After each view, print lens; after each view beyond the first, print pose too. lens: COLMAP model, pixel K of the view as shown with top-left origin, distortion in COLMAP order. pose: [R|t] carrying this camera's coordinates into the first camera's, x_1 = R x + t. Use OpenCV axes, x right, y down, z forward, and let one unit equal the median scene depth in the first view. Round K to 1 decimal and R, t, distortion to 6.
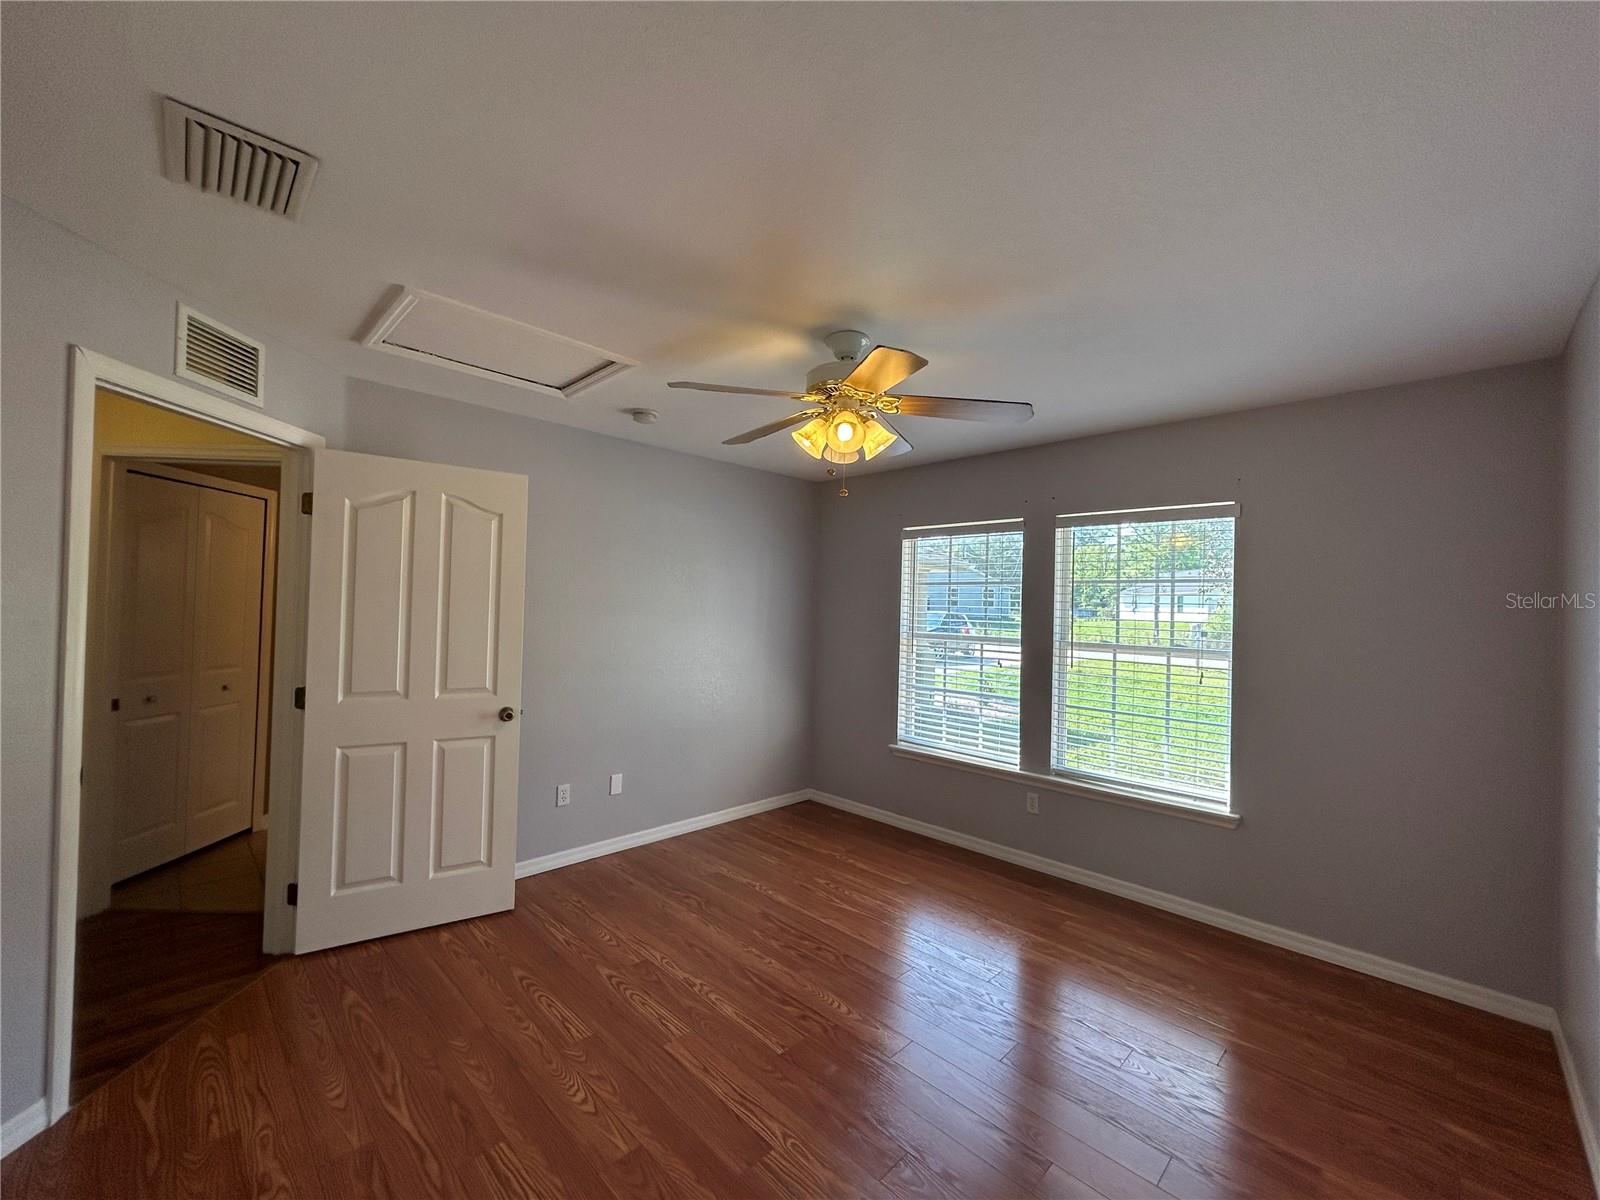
lens RADIAL K [[645.2, 0, 796.7], [0, 645.2, 602.1], [0, 0, 1]] dist [-0.005670, 0.001924]
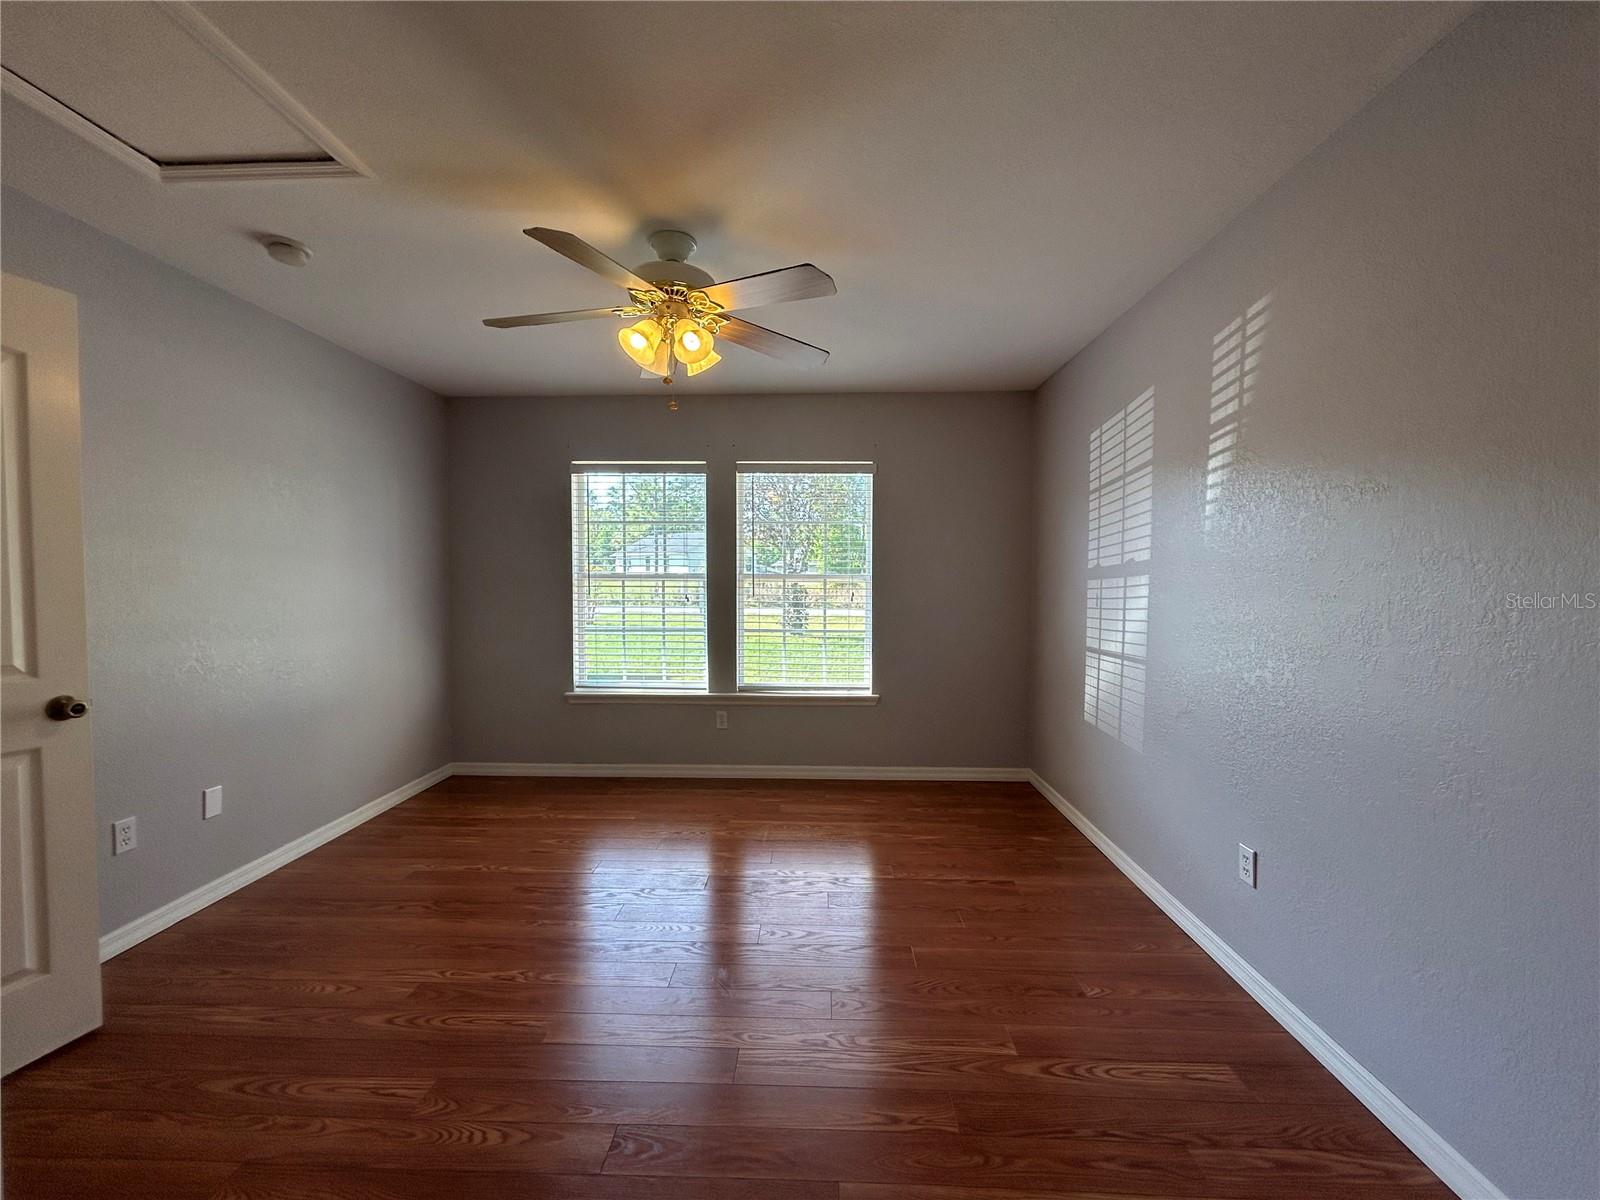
lens RADIAL K [[645.2, 0, 799.3], [0, 645.2, 602.6], [0, 0, 1]] dist [-0.005670, 0.001924]
pose [[0.726139, -0.049821, 0.685741, -0.322120], [0.007689, 0.997897, 0.064358, 0.042067], [-0.687505, -0.041460, 0.724995, 0.116968]]
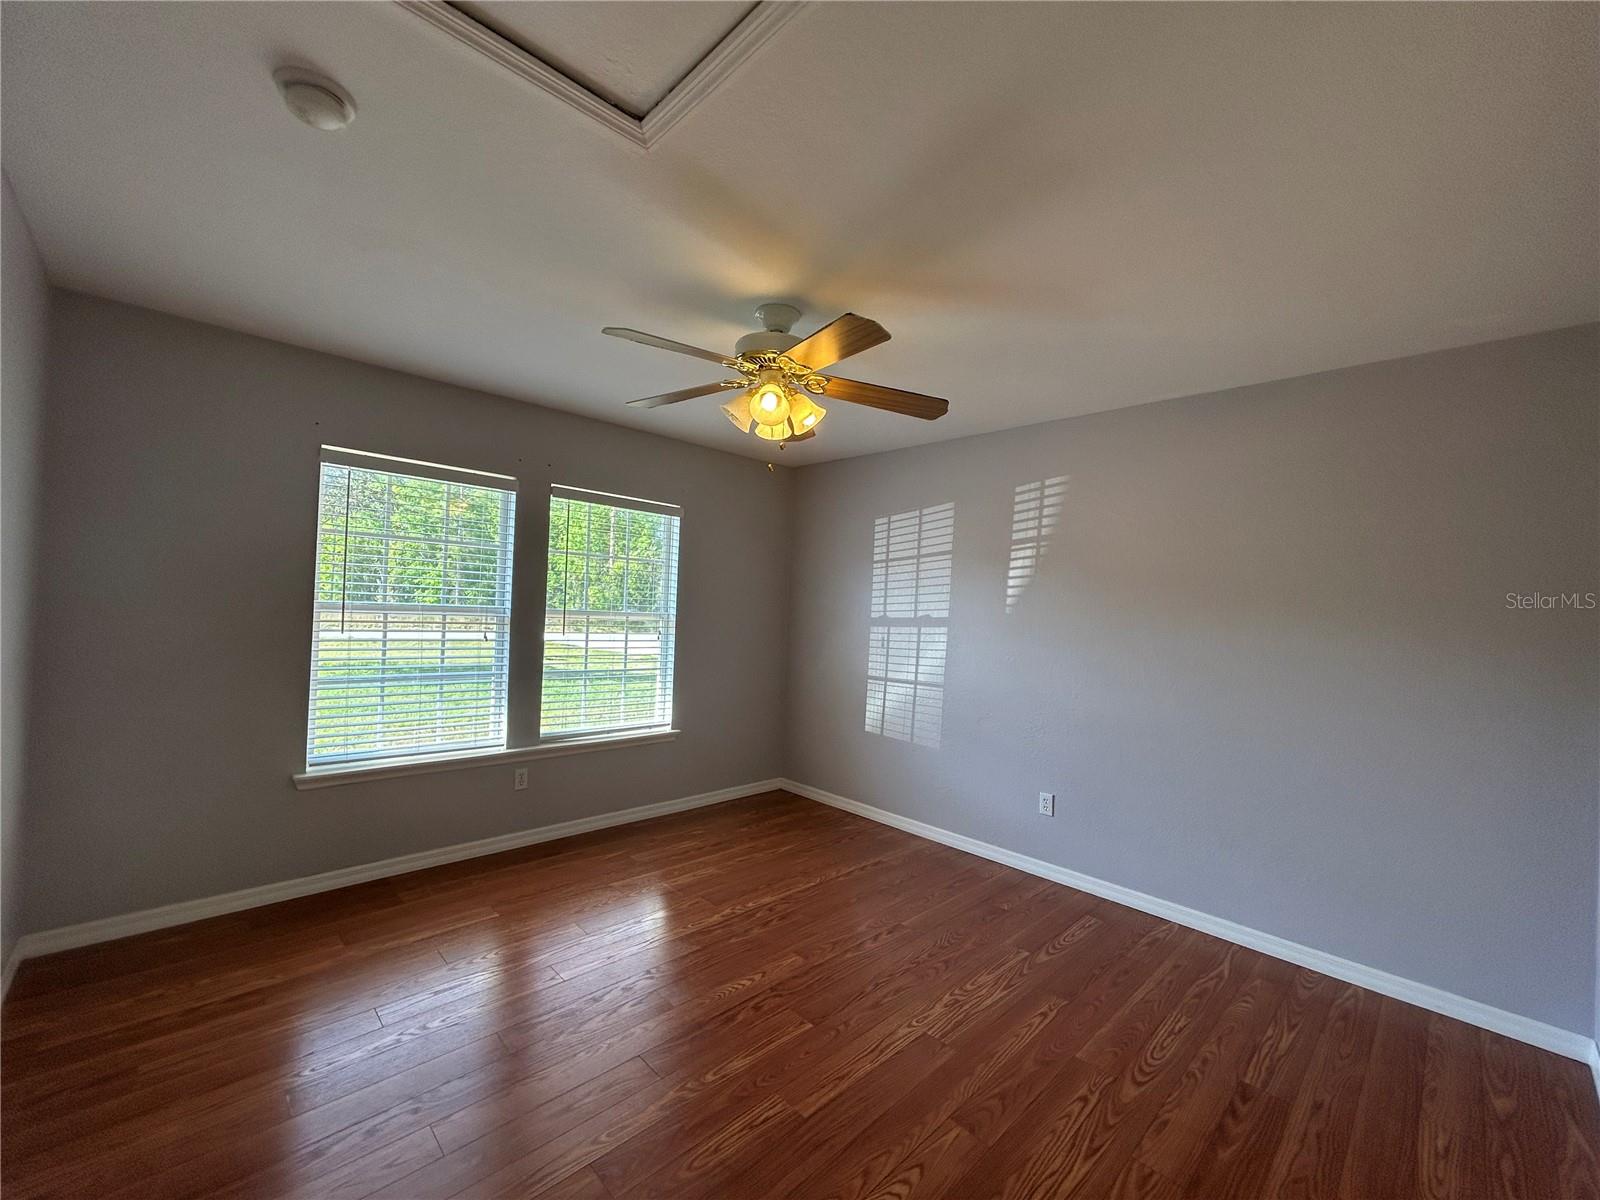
lens RADIAL K [[645.2, 0, 797.9], [0, 645.2, 604.5], [0, 0, 1]] dist [-0.005670, 0.001924]
pose [[0.011681, -0.020718, 0.999717, -0.641525], [-0.054433, 0.998290, 0.021324, 0.010873], [-0.998449, -0.054667, 0.010534, 0.653881]]
